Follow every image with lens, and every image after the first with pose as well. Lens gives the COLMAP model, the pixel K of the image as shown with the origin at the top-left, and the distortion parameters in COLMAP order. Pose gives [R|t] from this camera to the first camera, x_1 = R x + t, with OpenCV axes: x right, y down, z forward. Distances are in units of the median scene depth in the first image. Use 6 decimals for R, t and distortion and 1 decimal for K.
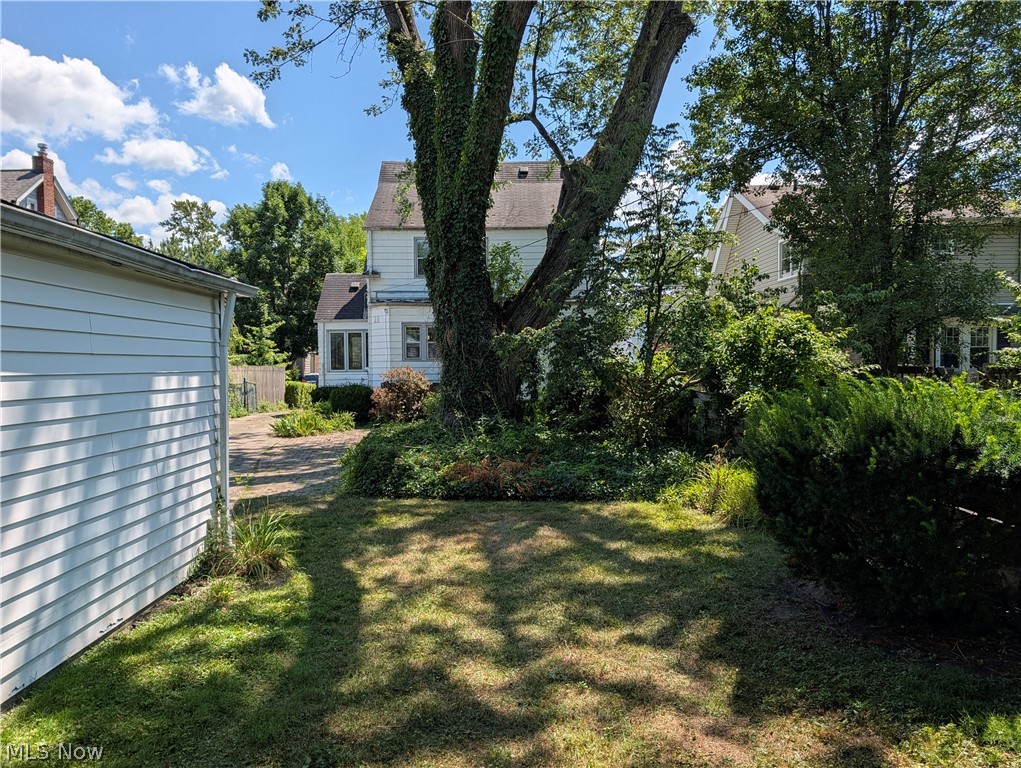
lens RADIAL K [[729.2, 0, 508.6], [0, 729.2, 373.8], [0, 0, 1]] dist [0.010781, -0.004982]
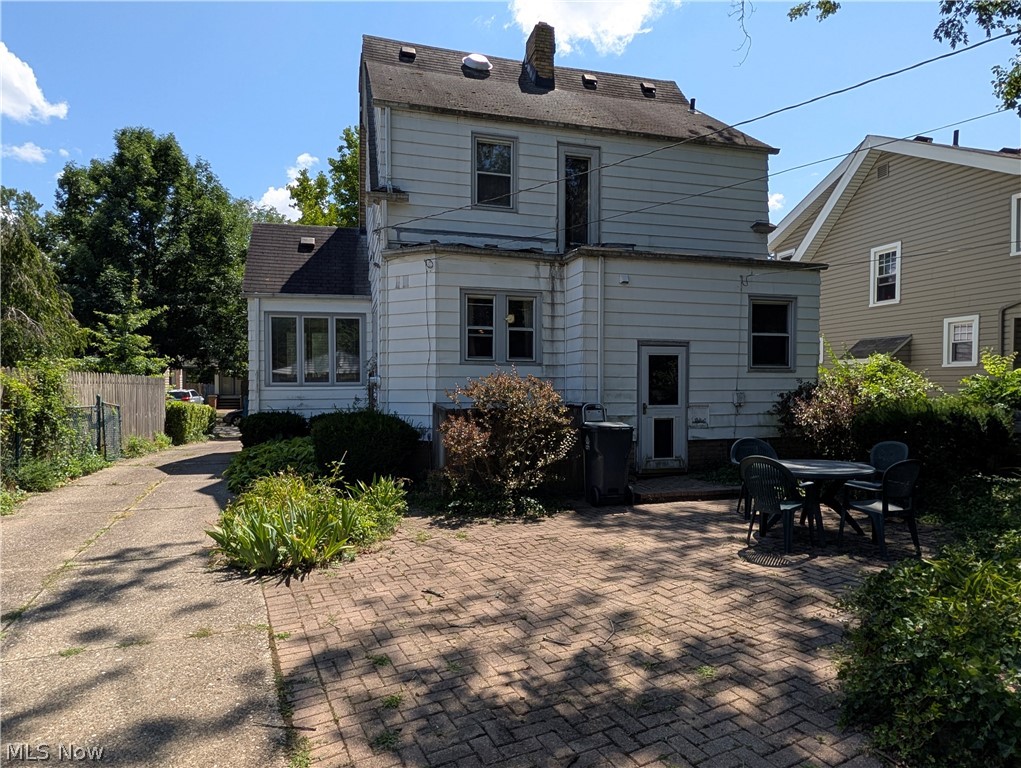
lens RADIAL K [[615.1, 0, 513.7], [0, 615.1, 395.7], [0, 0, 1]] dist [0.002853, -0.000031]
pose [[0.963805, 0.002263, 0.266598, -0.164199], [-0.003338, 0.999988, 0.003581, 0.002206], [-0.266587, -0.004341, 0.963801, 0.420672]]
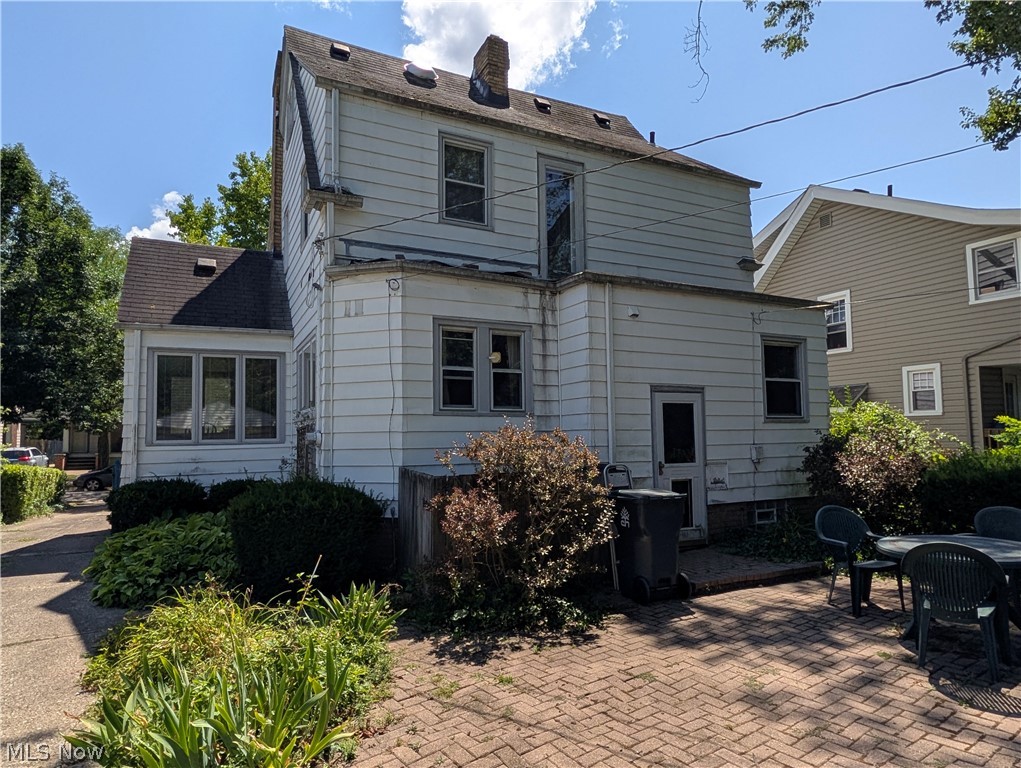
lens RADIAL K [[607.3, 0, 513.4], [0, 607.3, 399.4], [0, 0, 1]] dist [-0.002082, 0.000819]
pose [[0.896500, 0.023239, 0.442434, -0.184265], [0.009977, 0.997311, -0.072600, -0.001100], [-0.442931, 0.069500, 0.893858, 0.502940]]
